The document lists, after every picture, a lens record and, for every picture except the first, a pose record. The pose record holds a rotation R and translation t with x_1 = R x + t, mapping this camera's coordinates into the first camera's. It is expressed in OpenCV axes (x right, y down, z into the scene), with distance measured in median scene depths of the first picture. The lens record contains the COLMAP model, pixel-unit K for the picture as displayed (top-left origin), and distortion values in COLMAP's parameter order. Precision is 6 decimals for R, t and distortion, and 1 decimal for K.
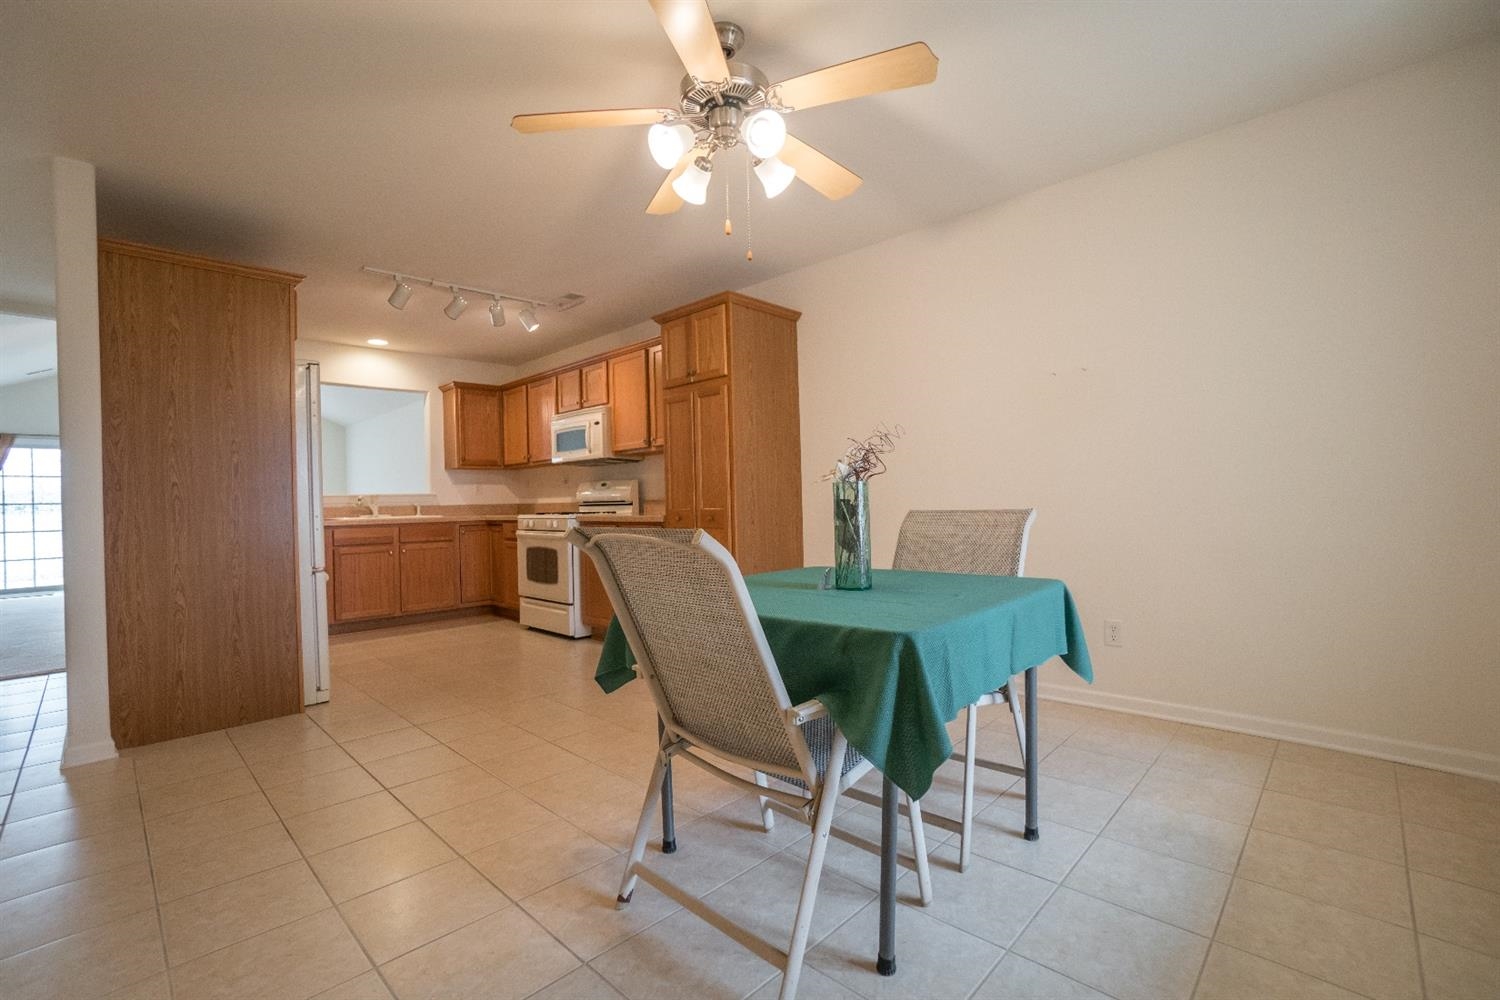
lens RADIAL K [[663.2, 0, 755.7], [0, 663.2, 496.7], [0, 0, 1]] dist [-0.027642, 0.001397]
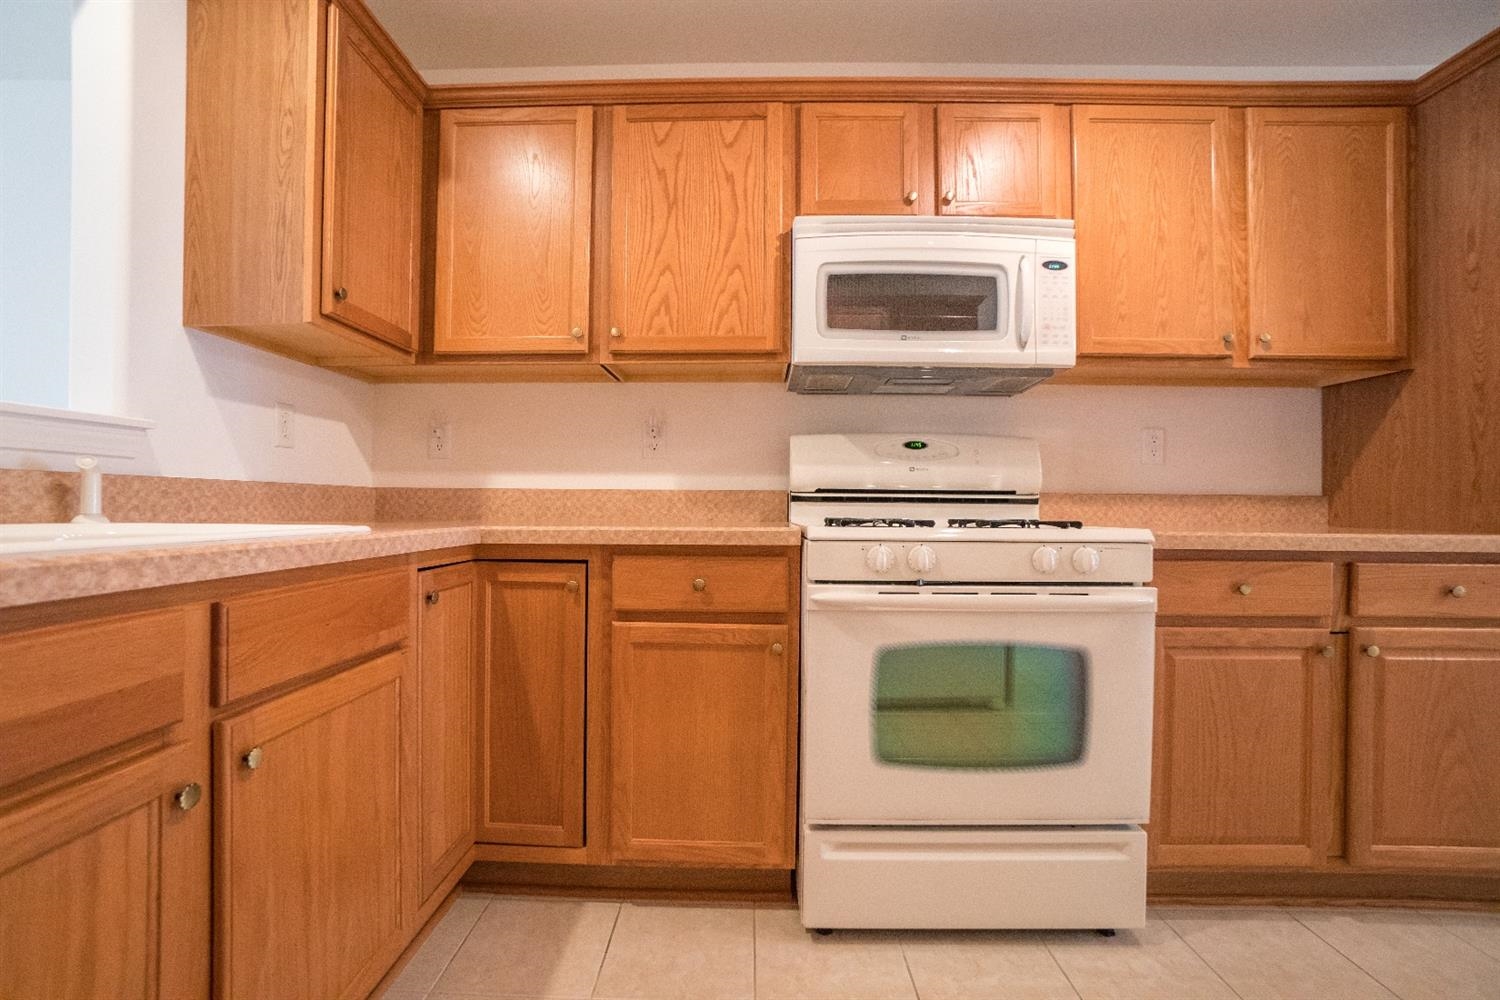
lens RADIAL K [[663.2, 0, 740.7], [0, 663.2, 502.9], [0, 0, 1]] dist [-0.027642, 0.001397]
pose [[0.738691, 0.029370, 0.673404, -0.587514], [-0.030967, 0.999474, -0.009623, 0.021771], [-0.673333, -0.013745, 0.739212, 0.852992]]
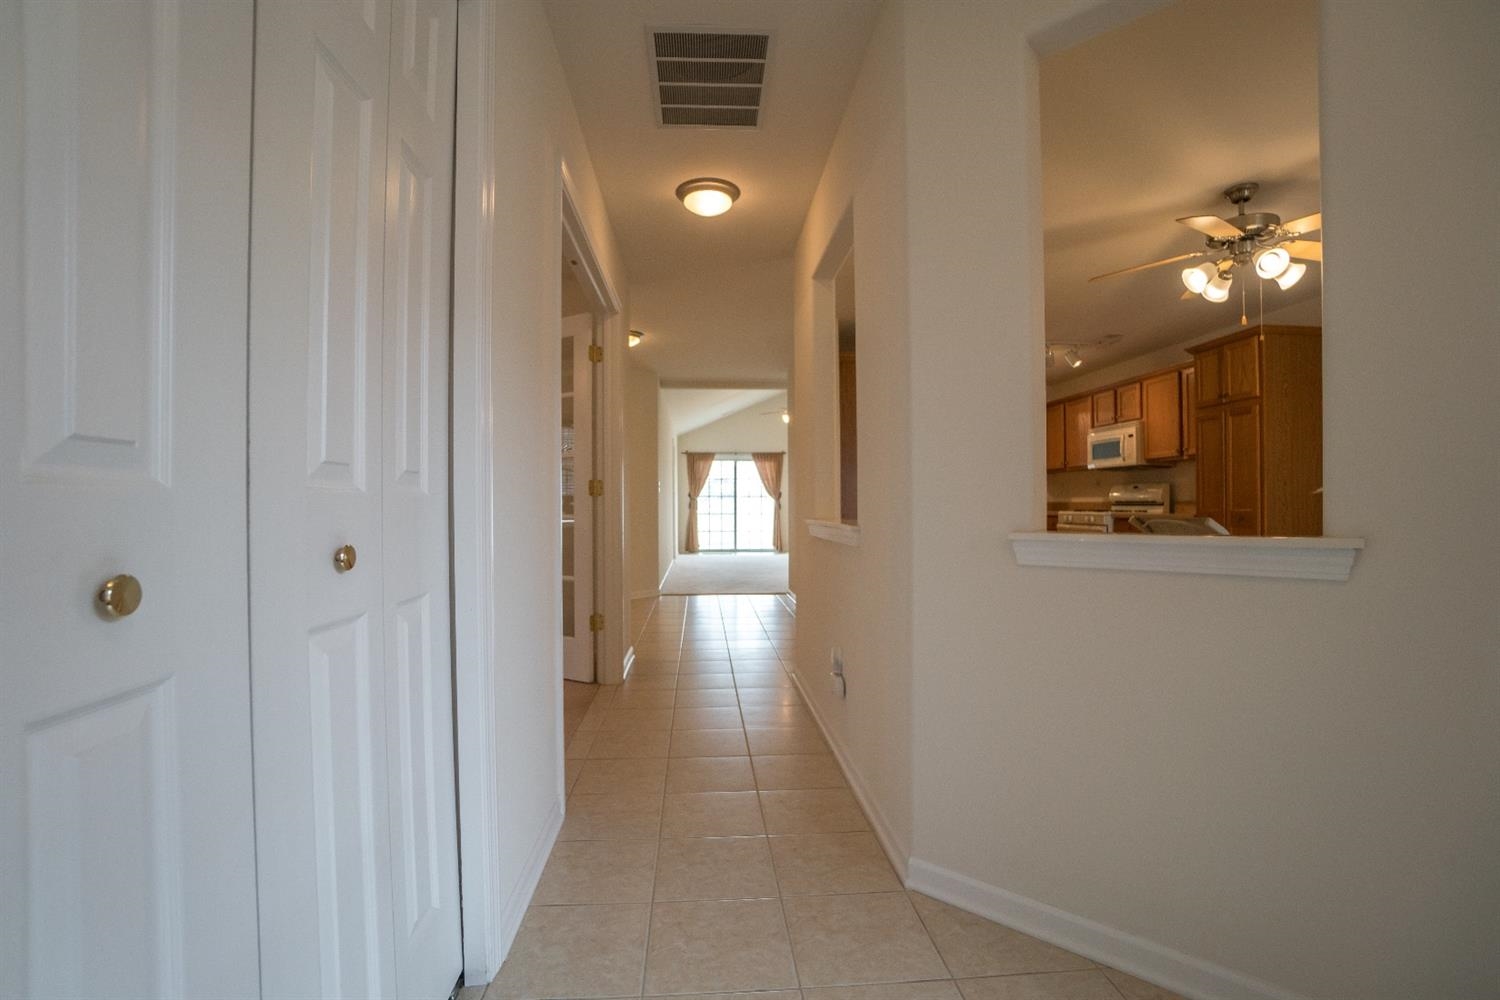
lens RADIAL K [[663.2, 0, 758.4], [0, 663.2, 502.2], [0, 0, 1]] dist [-0.027642, 0.001397]
pose [[0.744958, 0.016743, -0.666901, 0.050449], [-0.006342, 0.999818, 0.018017, -0.008924], [0.667081, -0.009192, 0.744928, -0.322716]]
